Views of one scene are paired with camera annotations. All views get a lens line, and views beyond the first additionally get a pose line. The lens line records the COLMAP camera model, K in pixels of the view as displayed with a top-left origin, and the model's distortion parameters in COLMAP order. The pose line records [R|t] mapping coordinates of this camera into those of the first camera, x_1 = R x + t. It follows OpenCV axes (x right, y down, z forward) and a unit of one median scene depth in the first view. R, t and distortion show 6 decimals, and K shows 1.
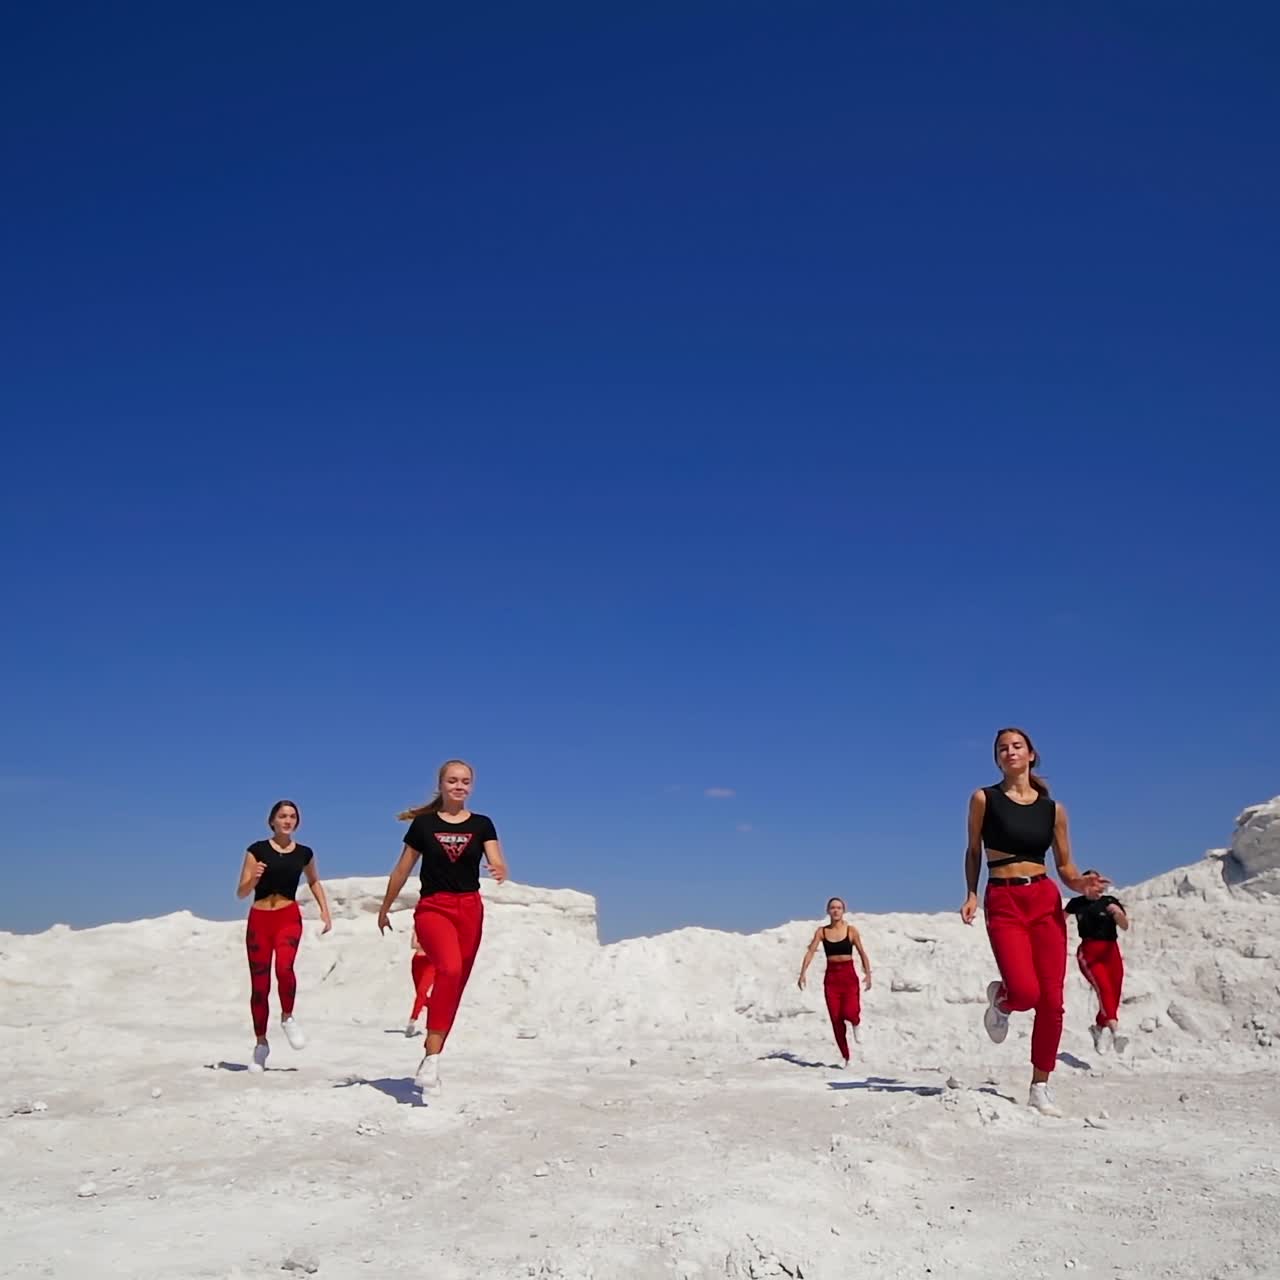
lens RADIAL K [[1312.9, 0, 640.0], [0, 1312.9, 640.0], [0, 0, 1]] dist [-0.011769, -0.009077]
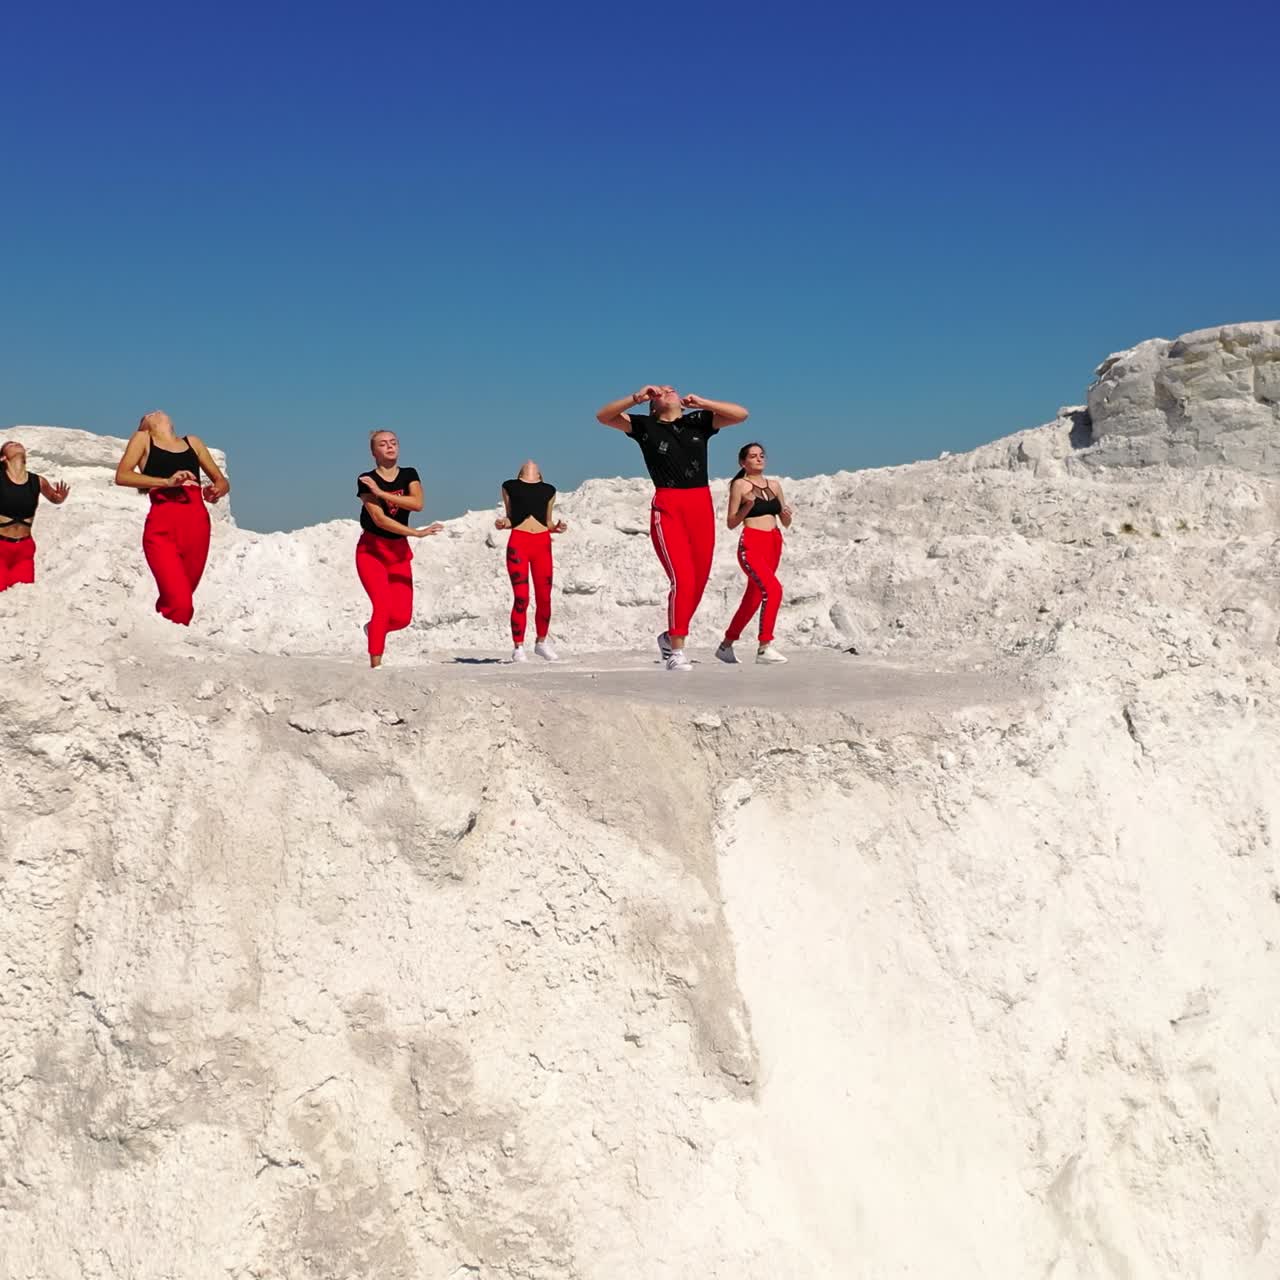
lens RADIAL K [[1312.9, 0, 640.0], [0, 1312.9, 640.0], [0, 0, 1]] dist [-0.011769, -0.009077]
pose [[0.960323, -0.021349, 0.278073, -0.010213], [-0.060262, 0.957627, 0.281636, 0.048751], [-0.272303, -0.287218, 0.918345, 0.175457]]
